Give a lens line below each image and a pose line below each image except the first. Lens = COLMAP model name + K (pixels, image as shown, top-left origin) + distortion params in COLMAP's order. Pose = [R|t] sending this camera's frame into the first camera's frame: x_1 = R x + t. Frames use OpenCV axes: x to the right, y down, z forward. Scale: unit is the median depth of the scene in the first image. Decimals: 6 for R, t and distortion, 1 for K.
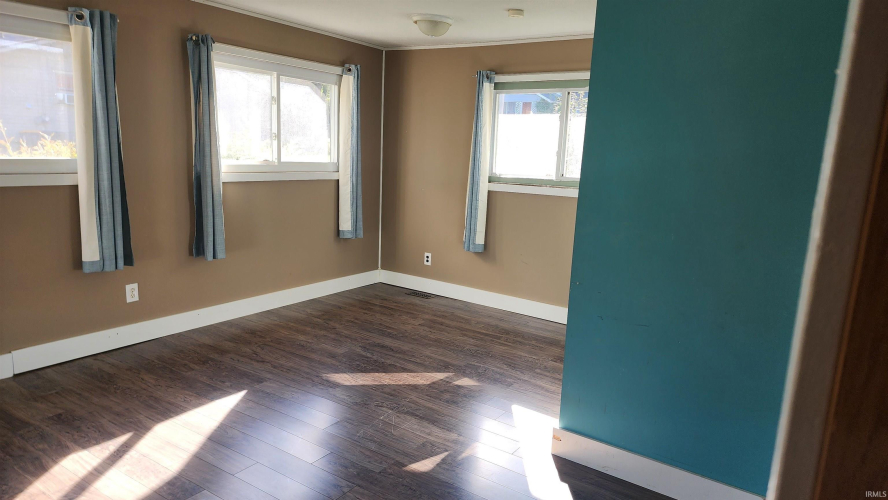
lens RADIAL K [[587.6, 0, 449.2], [0, 587.6, 249.1], [0, 0, 1]] dist [0.084889, -0.068312]
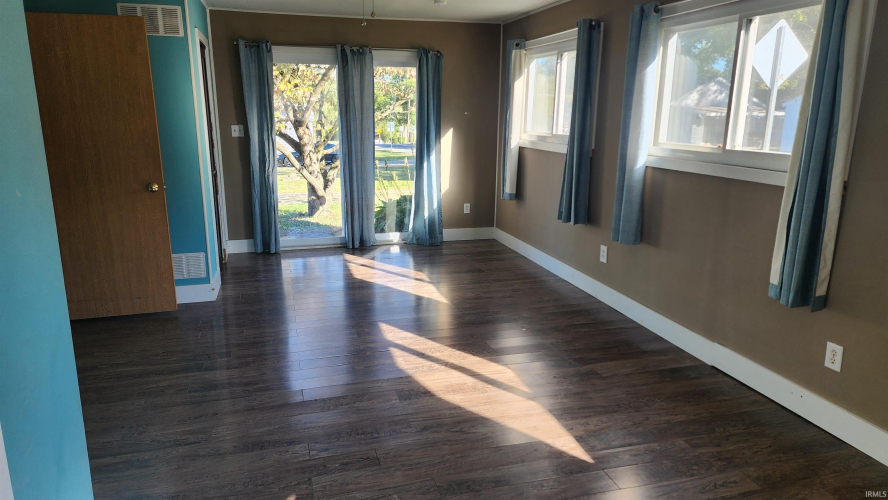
lens RADIAL K [[587.6, 0, 449.2], [0, 587.6, 249.1], [0, 0, 1]] dist [0.084889, -0.068312]
pose [[-0.652390, 0.118615, -0.748544, 0.291146], [-0.167220, 0.940807, 0.294822, -0.196108], [0.739205, 0.317511, -0.593938, 1.205451]]
